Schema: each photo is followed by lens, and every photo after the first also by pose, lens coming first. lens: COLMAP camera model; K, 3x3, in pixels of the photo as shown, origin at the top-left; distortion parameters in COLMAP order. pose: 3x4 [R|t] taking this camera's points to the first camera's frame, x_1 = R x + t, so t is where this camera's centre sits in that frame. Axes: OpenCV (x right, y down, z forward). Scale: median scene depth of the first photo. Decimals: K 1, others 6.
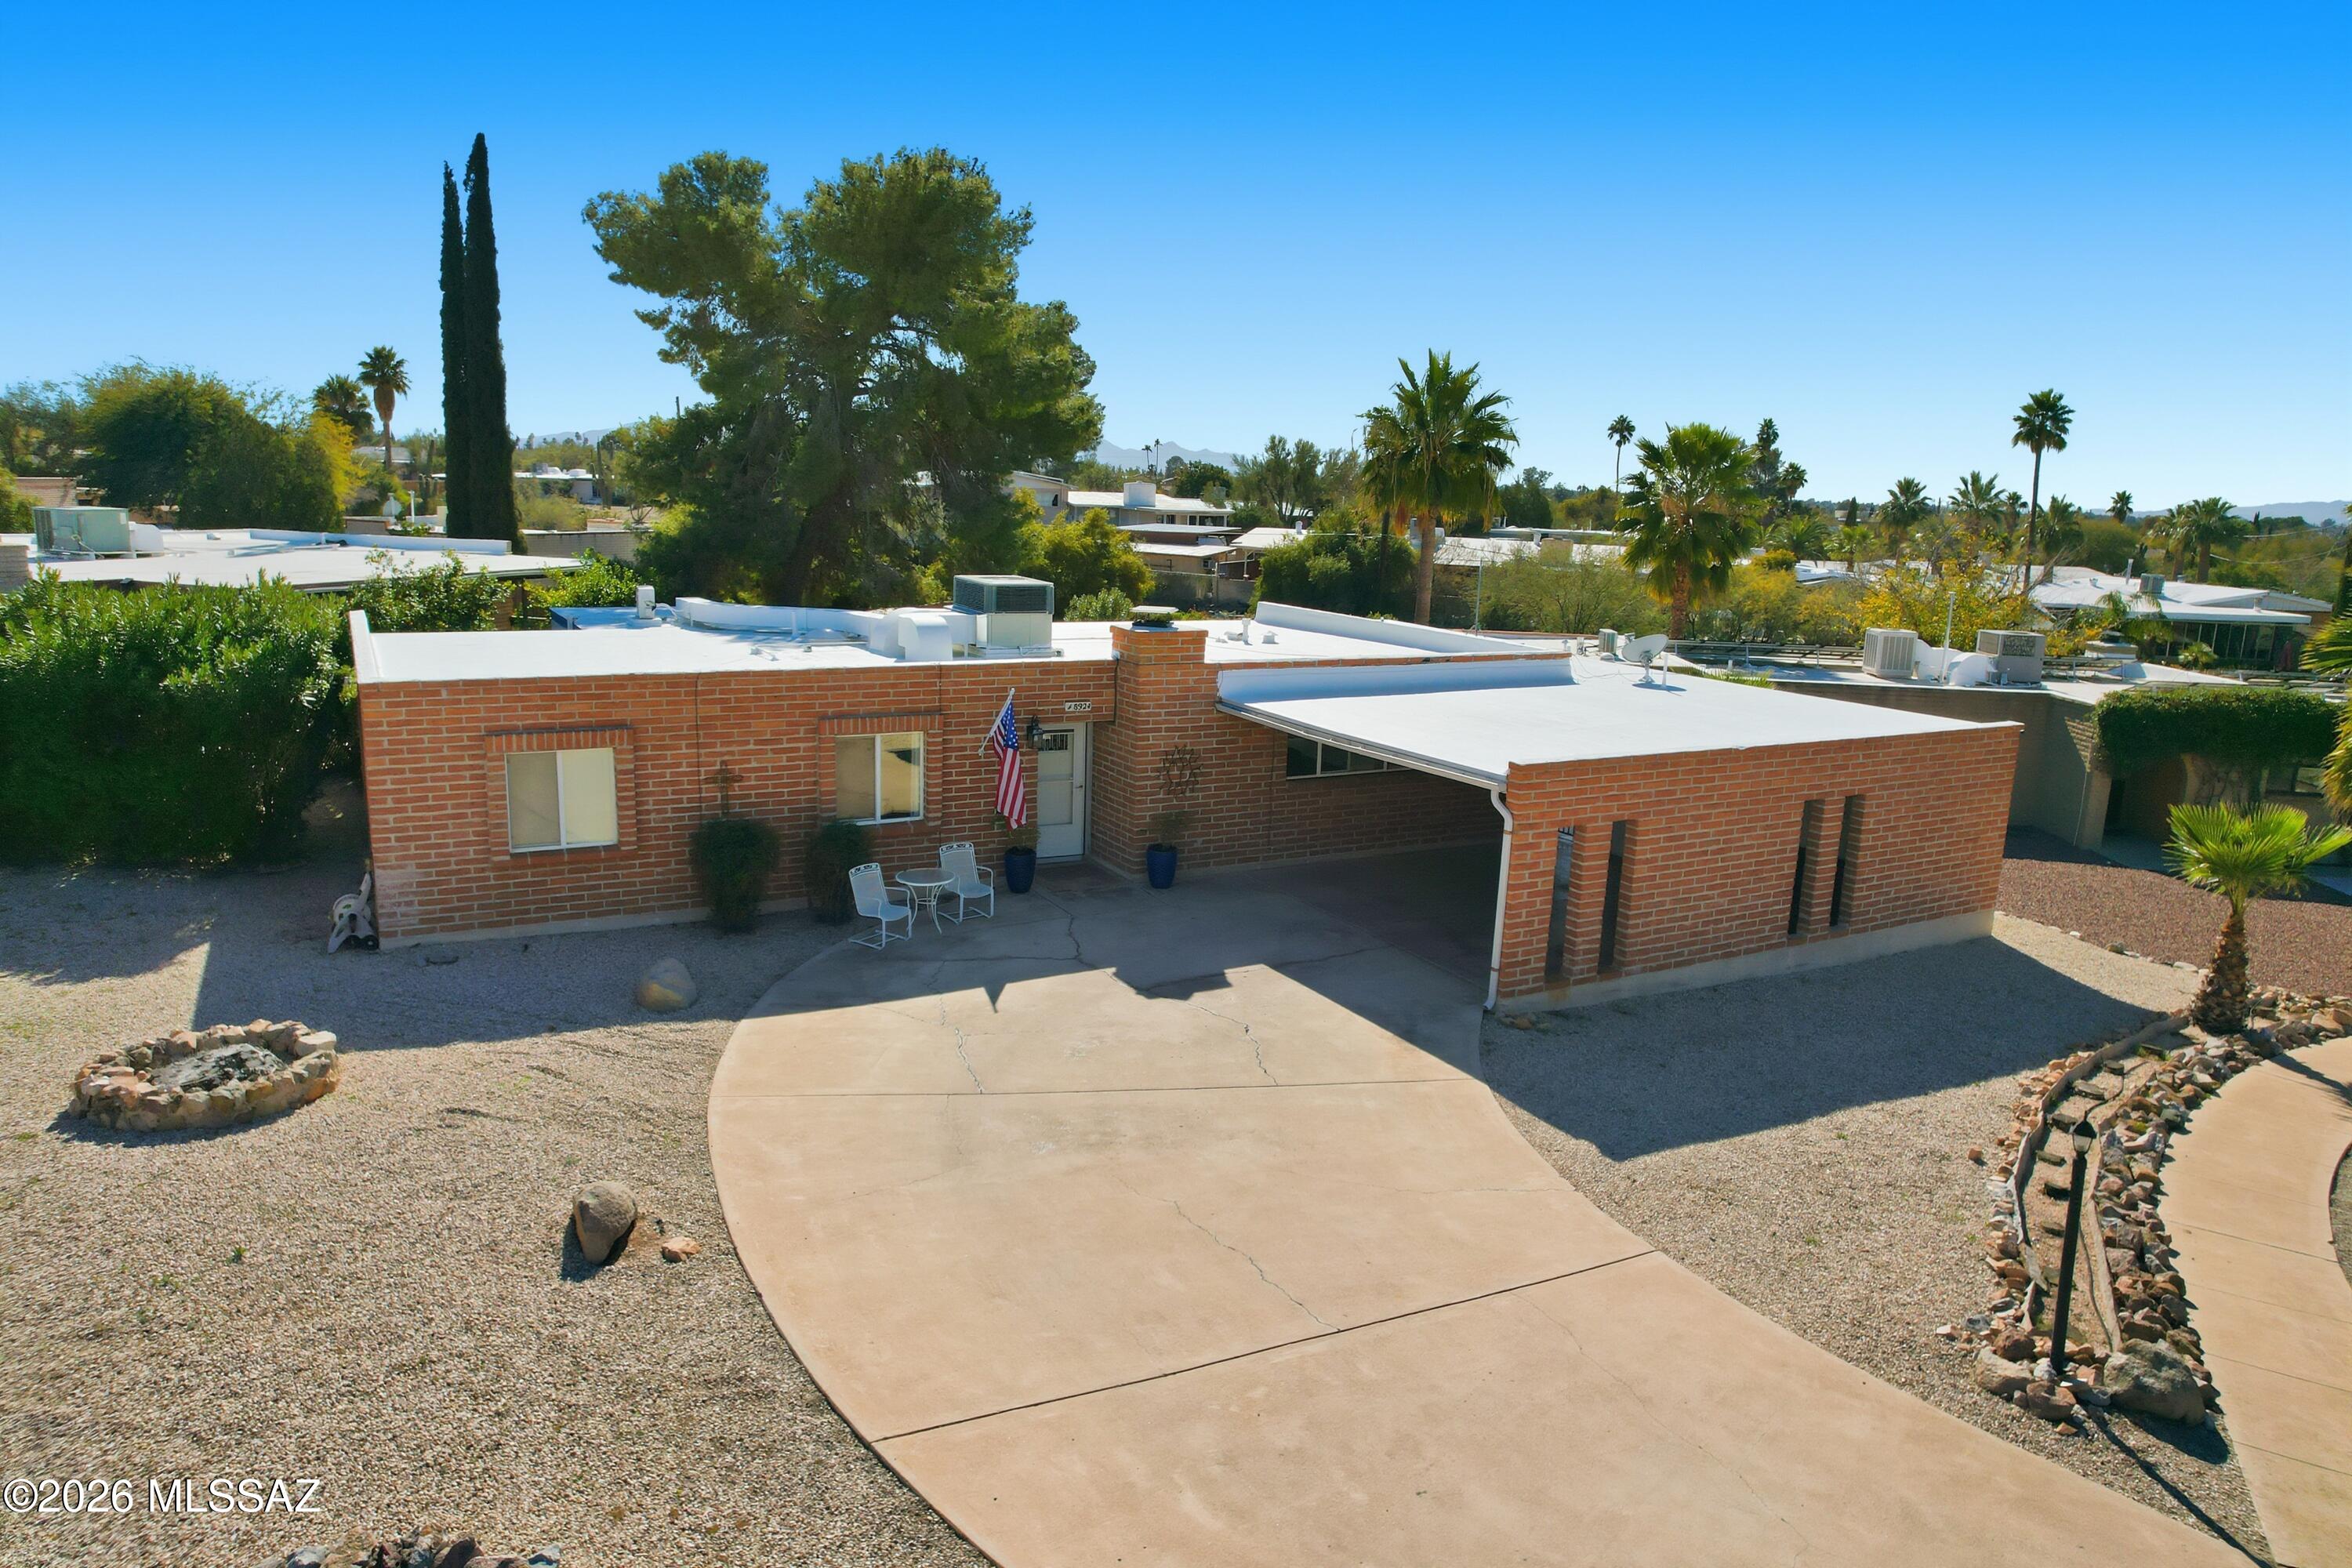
lens RADIAL K [[1500.4, 0, 1188.9], [0, 1500.4, 781.2], [0, 0, 1]] dist [-0.067211, 0.054899]
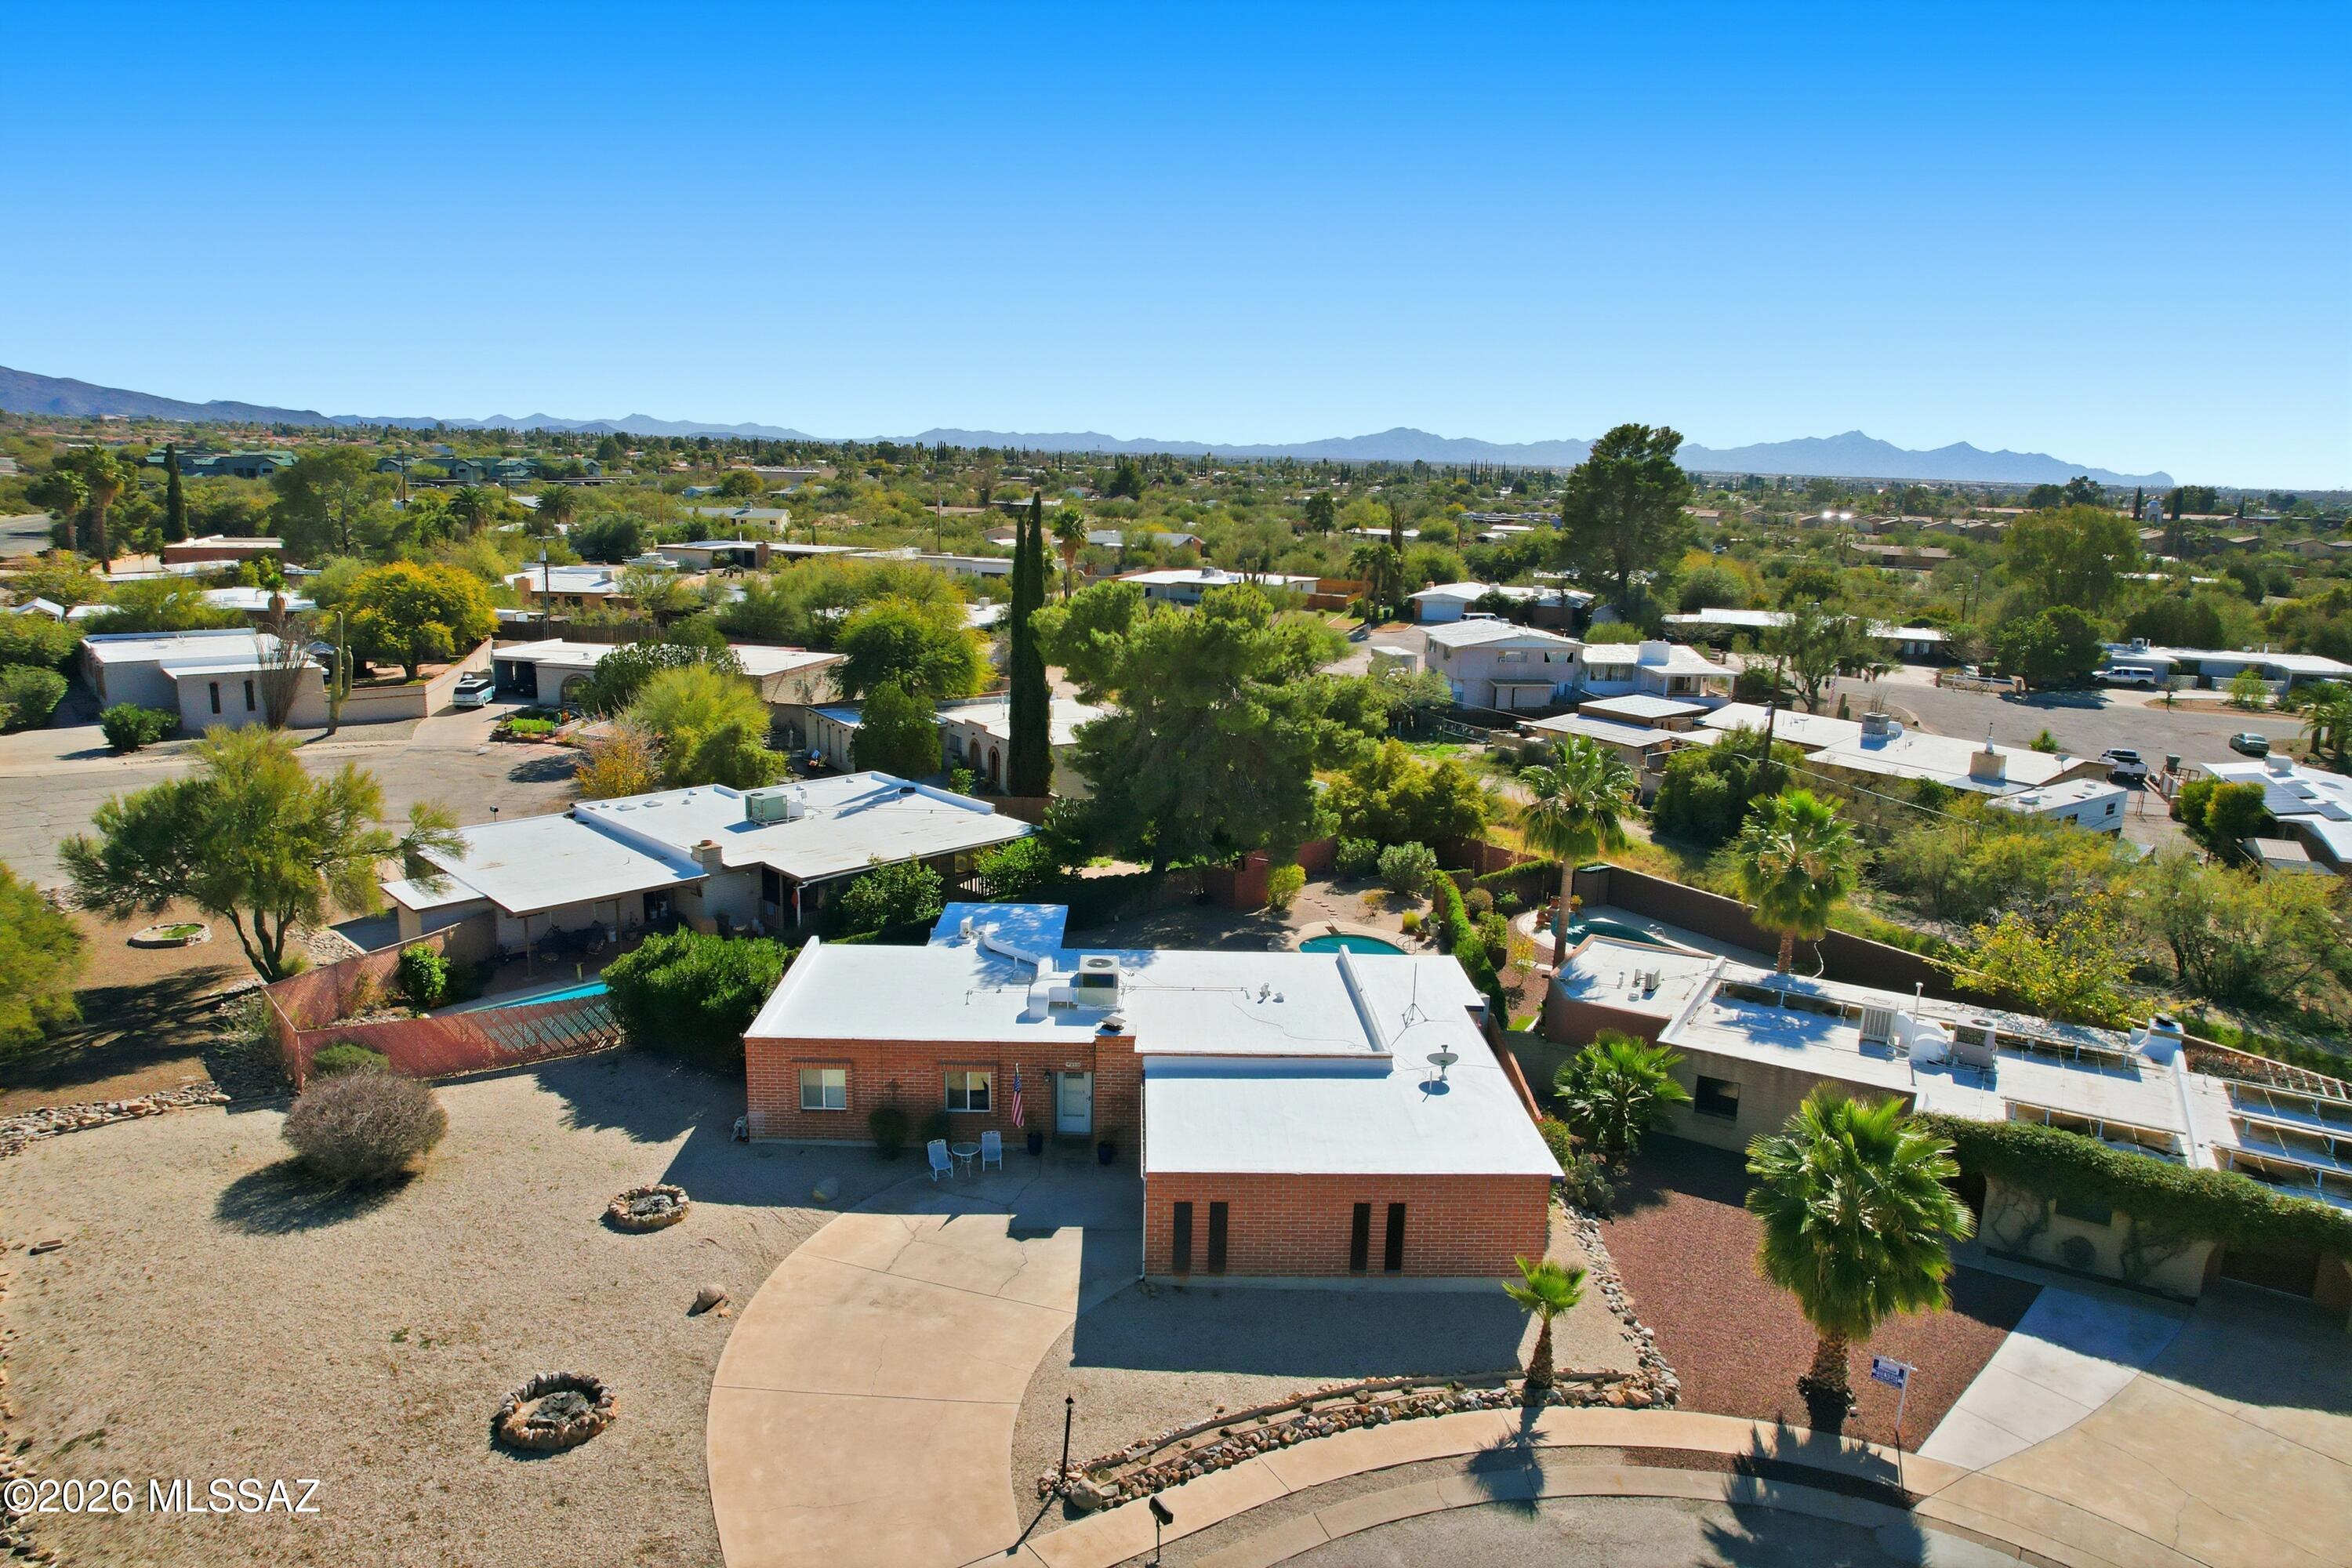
lens RADIAL K [[1500.4, 0, 1189.0], [0, 1500.4, 777.9], [0, 0, 1]] dist [-0.067211, 0.054899]
pose [[0.884733, 0.083424, -0.458572, 1.051585], [-0.085270, 0.996218, 0.016720, -0.533209], [0.458232, 0.024310, 0.888500, -0.762883]]
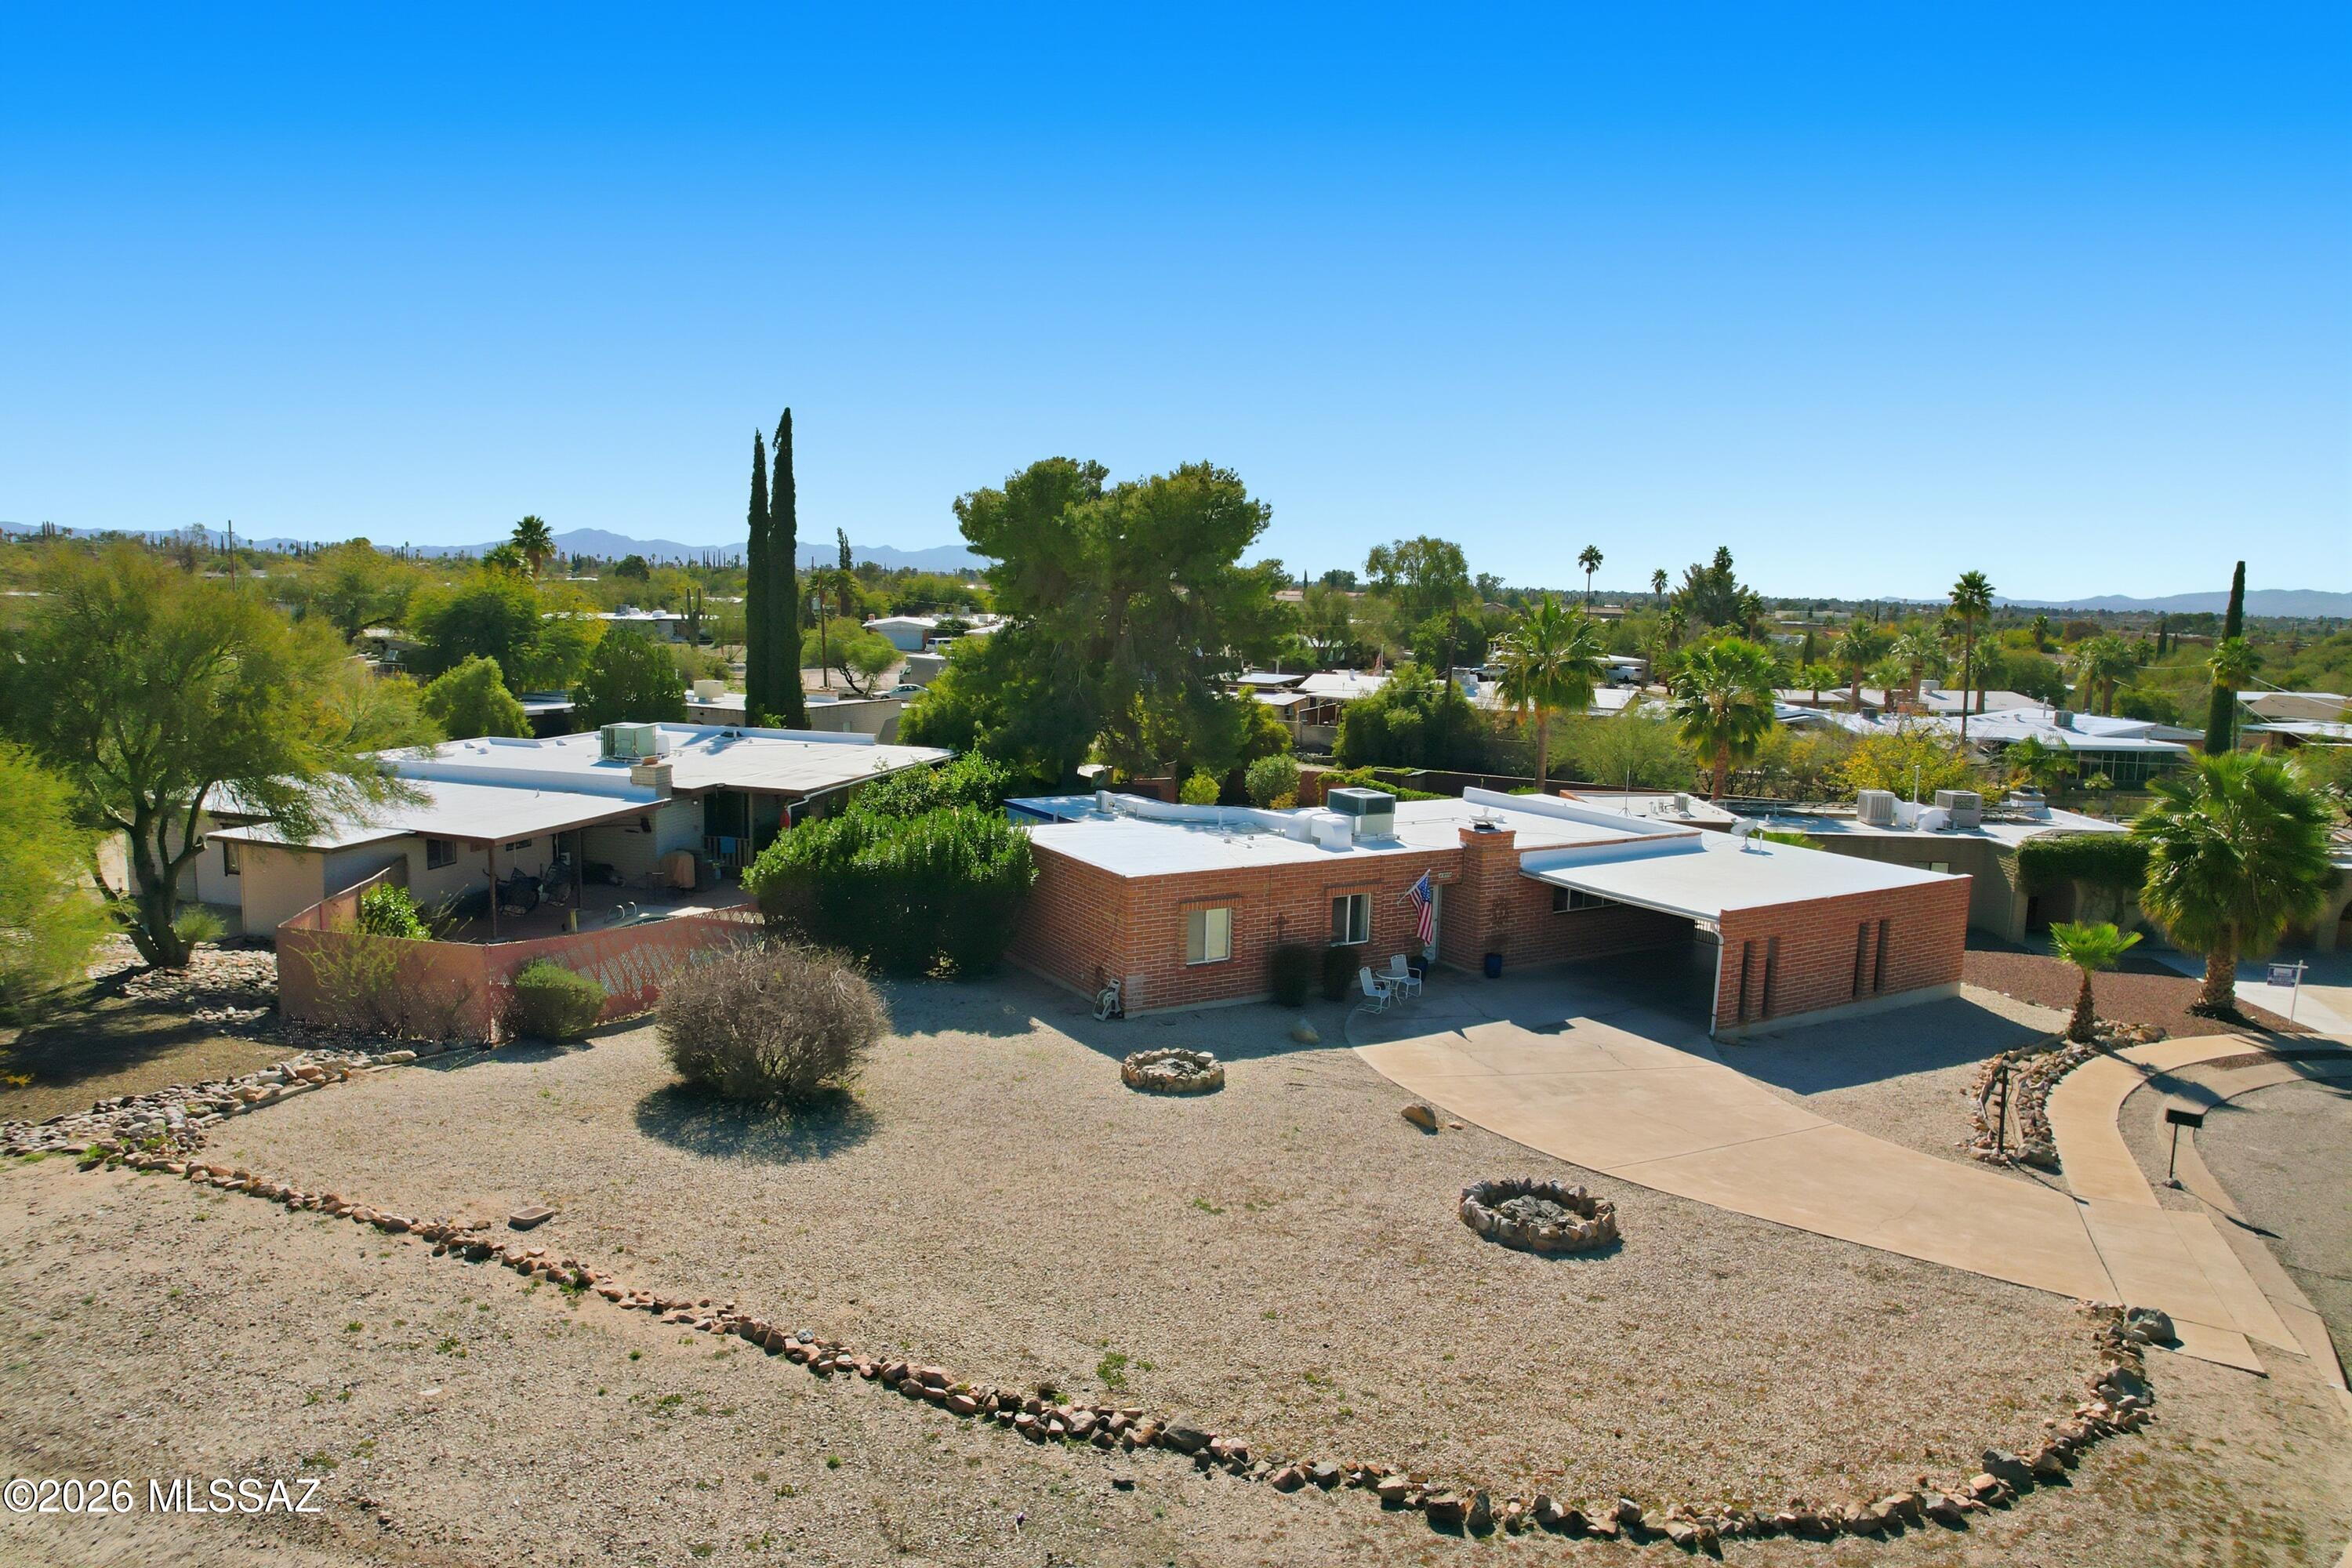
lens RADIAL K [[1500.4, 0, 1192.4], [0, 1500.4, 783.0], [0, 0, 1]] dist [-0.067211, 0.054899]
pose [[0.999326, -0.012341, 0.034576, -0.489612], [0.014549, 0.997822, -0.064344, -0.056070], [-0.033706, 0.064804, 0.997329, -0.848271]]
